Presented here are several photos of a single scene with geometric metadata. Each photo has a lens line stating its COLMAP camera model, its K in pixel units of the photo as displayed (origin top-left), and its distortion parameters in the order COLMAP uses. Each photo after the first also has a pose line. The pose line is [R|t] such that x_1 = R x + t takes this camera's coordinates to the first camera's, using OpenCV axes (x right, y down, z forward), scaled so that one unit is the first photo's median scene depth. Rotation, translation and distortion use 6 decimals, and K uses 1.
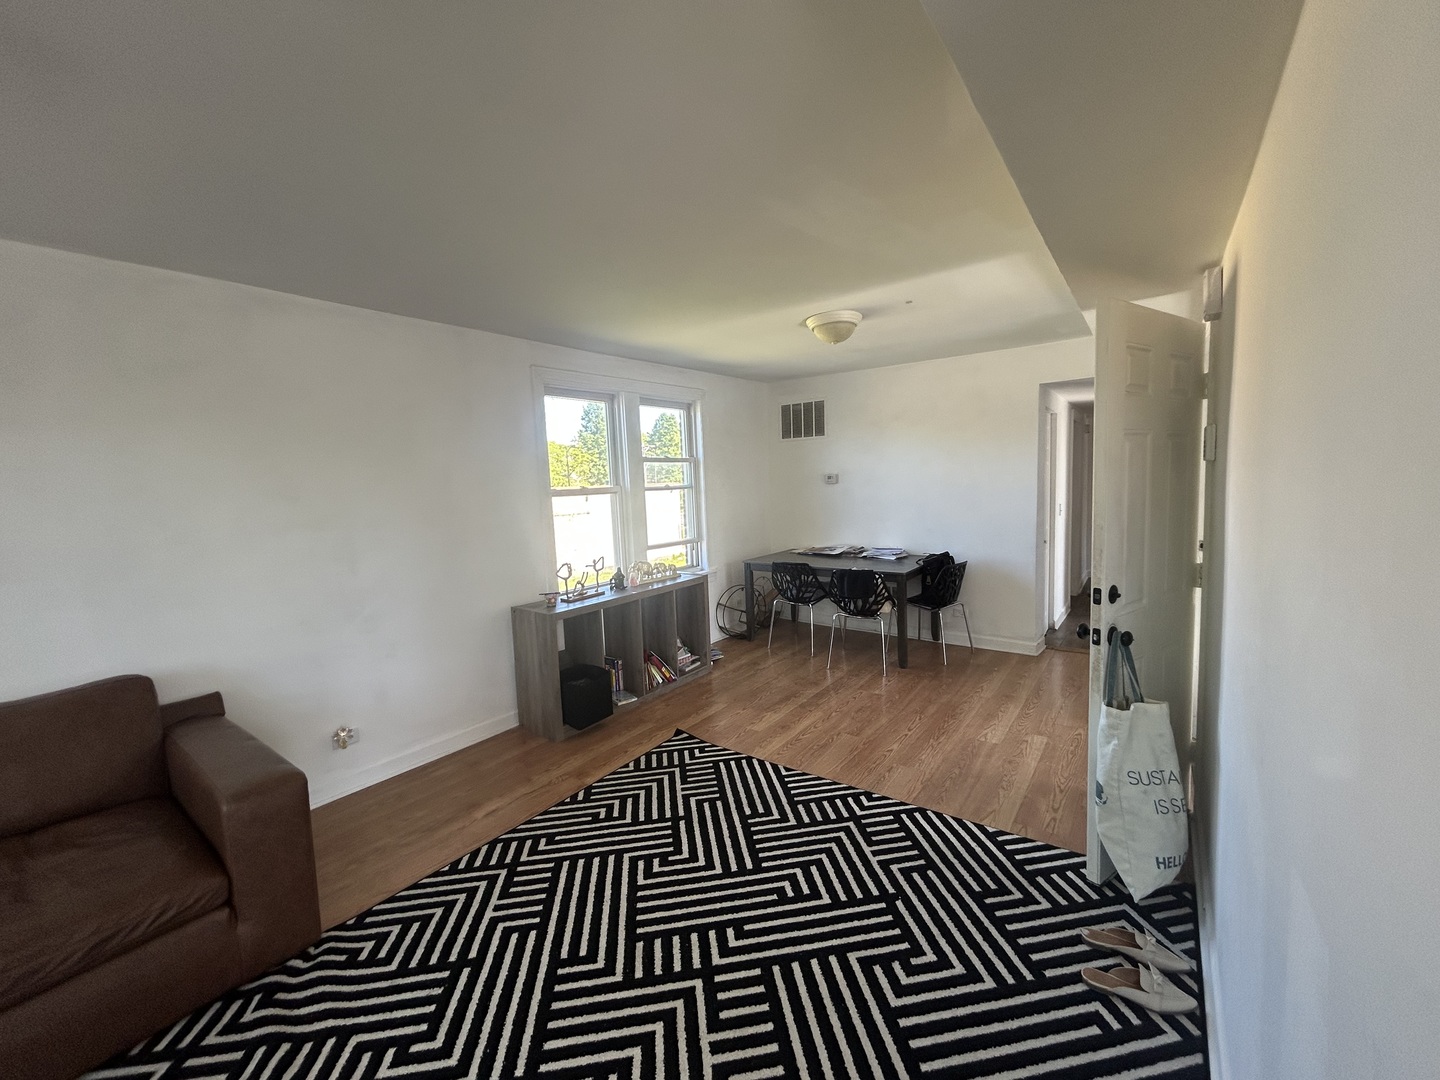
lens RADIAL K [[574.7, 0, 724.7], [0, 574.7, 538.9], [0, 0, 1]] dist [0.002769, 0.000528]
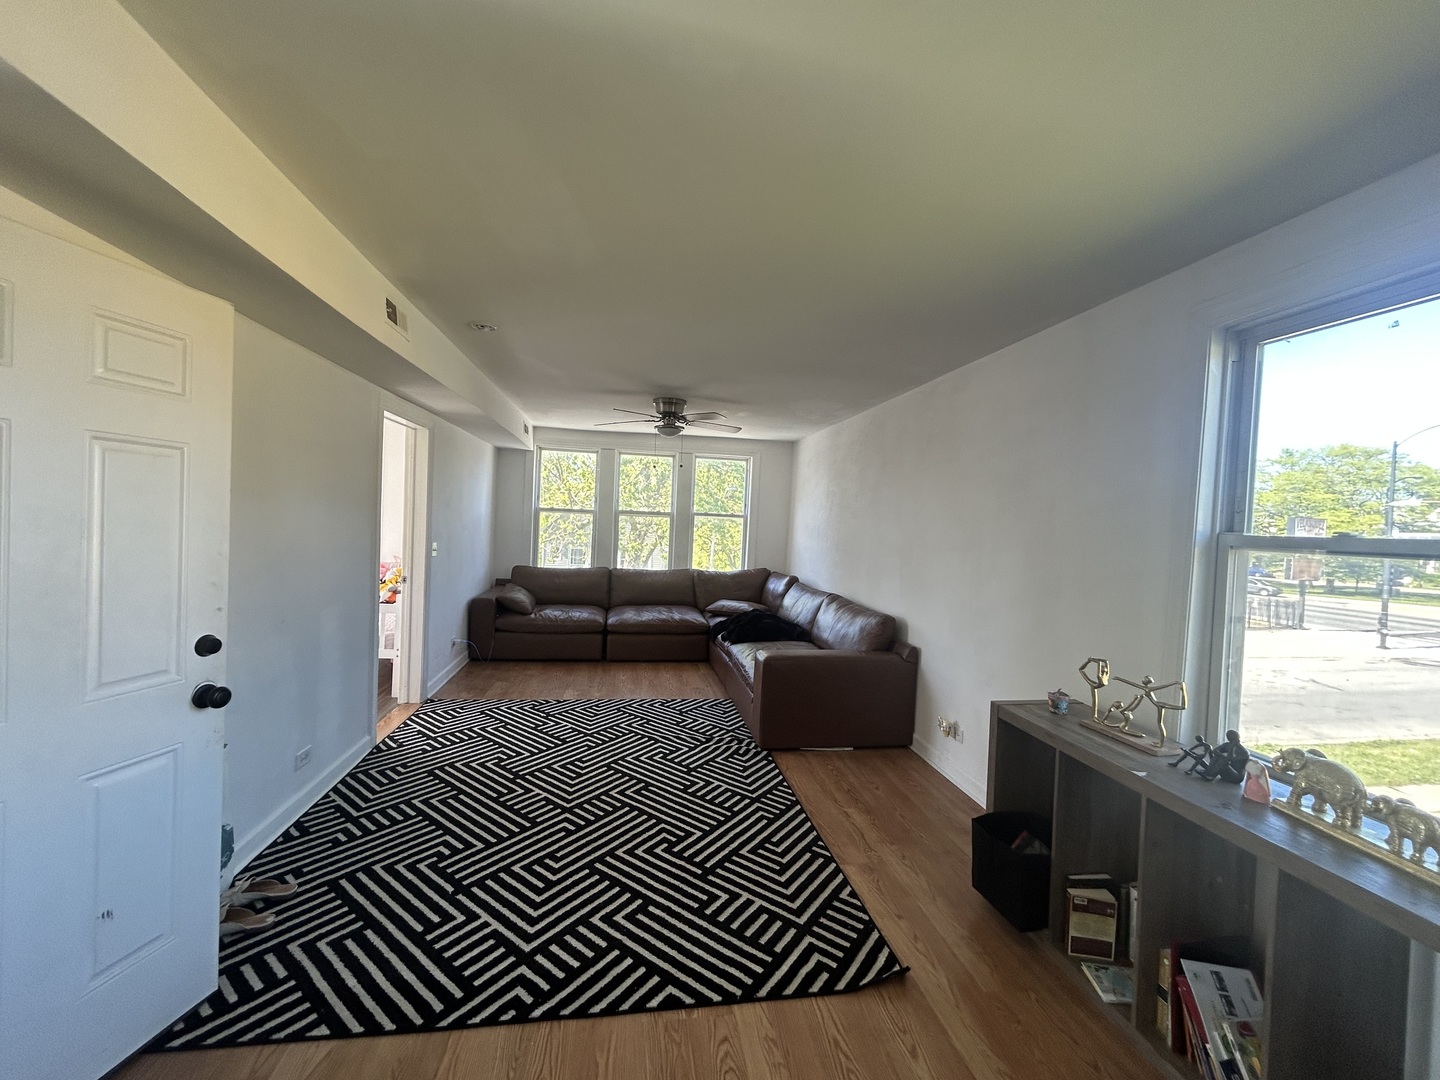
lens RADIAL K [[574.7, 0, 715.5], [0, 574.7, 535.4], [0, 0, 1]] dist [0.002769, 0.000528]
pose [[-0.694519, 0.030210, -0.718840, 0.633360], [-0.082265, 0.989231, 0.121055, -0.187086], [0.714756, 0.143211, -0.684554, 1.770265]]
